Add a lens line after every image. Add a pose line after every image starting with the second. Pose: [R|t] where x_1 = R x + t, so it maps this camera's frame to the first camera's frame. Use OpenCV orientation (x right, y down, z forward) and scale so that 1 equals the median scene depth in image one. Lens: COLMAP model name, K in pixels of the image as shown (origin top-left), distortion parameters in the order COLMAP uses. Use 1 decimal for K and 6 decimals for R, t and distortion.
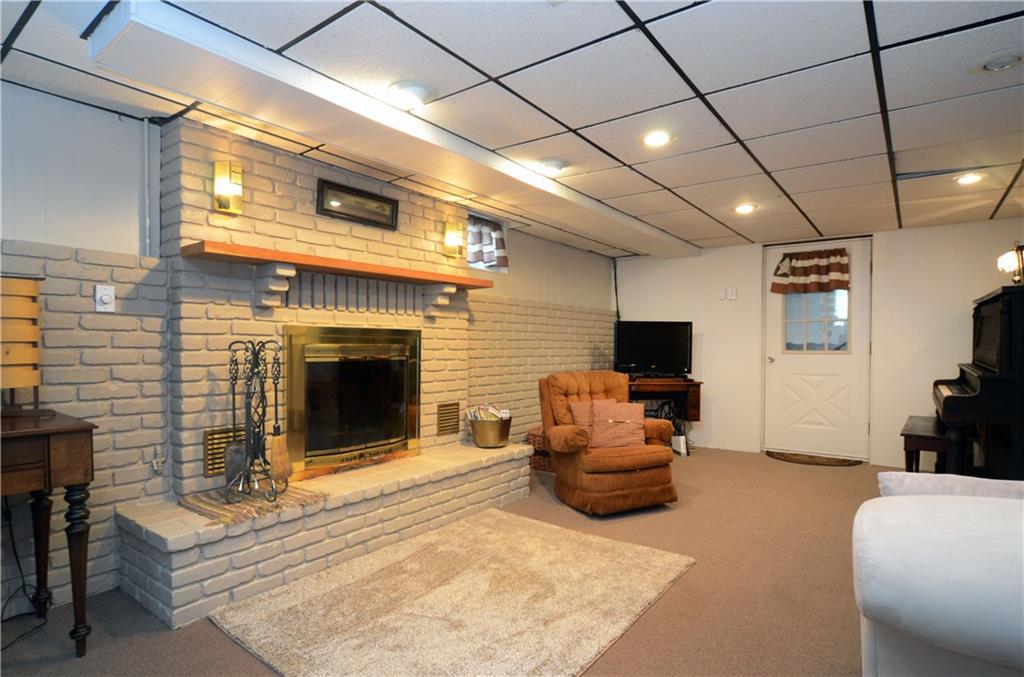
lens RADIAL K [[552.1, 0, 512.4], [0, 552.1, 351.3], [0, 0, 1]] dist [-0.022212, 0.000261]
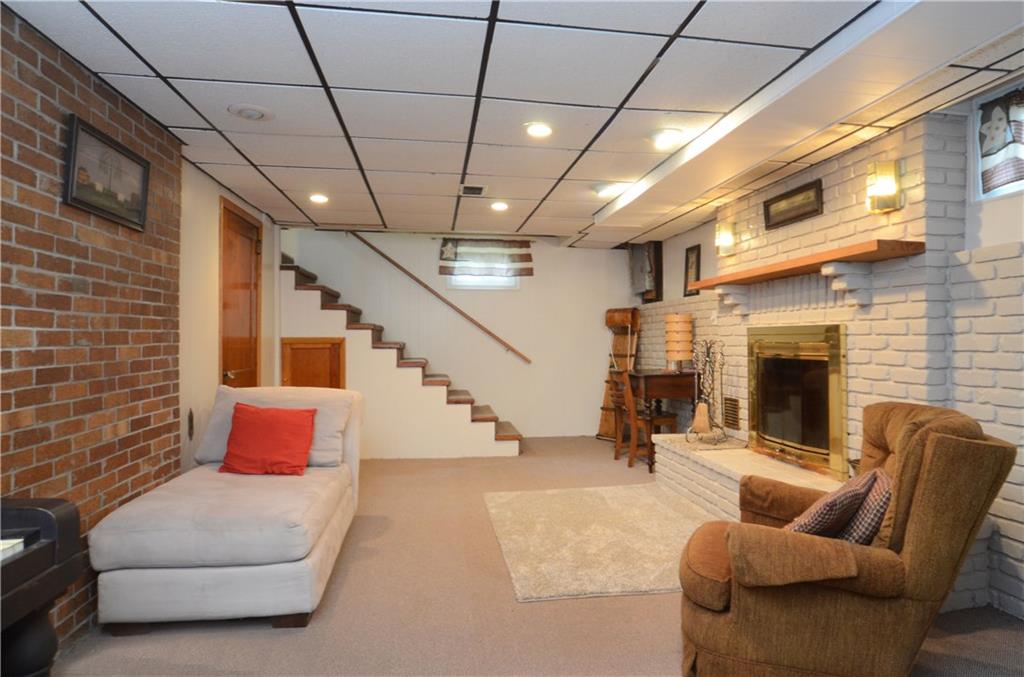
lens RADIAL K [[552.1, 0, 512.4], [0, 552.1, 351.3], [0, 0, 1]] dist [-0.022212, 0.000261]
pose [[-0.704333, 0.013560, -0.709740, 0.779095], [-0.006160, 0.999663, 0.025213, -0.018224], [0.709843, 0.022130, -0.704012, 1.304599]]
